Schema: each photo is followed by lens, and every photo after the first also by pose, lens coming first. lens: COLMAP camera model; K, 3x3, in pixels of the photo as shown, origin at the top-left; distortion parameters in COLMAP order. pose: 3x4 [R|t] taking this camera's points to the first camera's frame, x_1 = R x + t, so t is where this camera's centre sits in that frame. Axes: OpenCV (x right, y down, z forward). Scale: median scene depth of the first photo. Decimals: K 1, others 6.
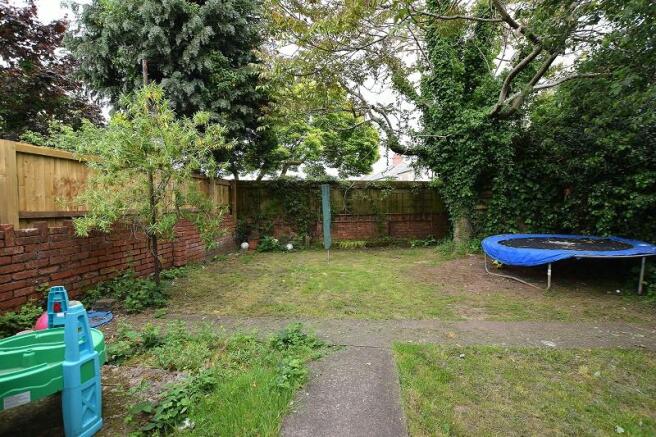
lens RADIAL K [[292.4, 0, 331.0], [0, 292.4, 219.8], [0, 0, 1]] dist [-0.000350, -0.000089]
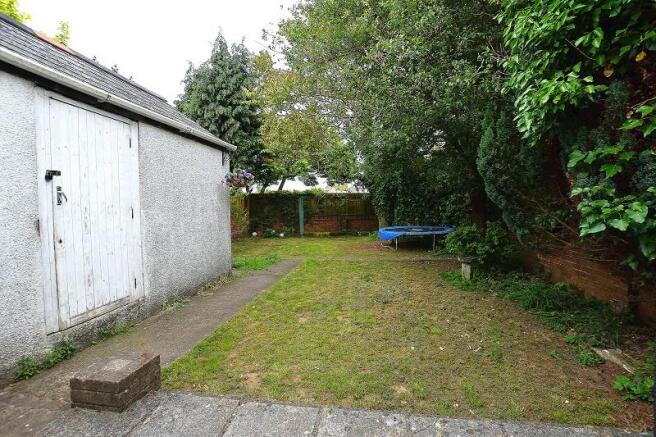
lens RADIAL K [[292.4, 0, 326.0], [0, 292.4, 216.5], [0, 0, 1]] dist [-0.000350, -0.000089]
pose [[0.999243, -0.003197, -0.038771, 0.171399], [0.002739, 0.999926, -0.011875, 0.009465], [0.038806, 0.011760, 0.999178, -0.630834]]
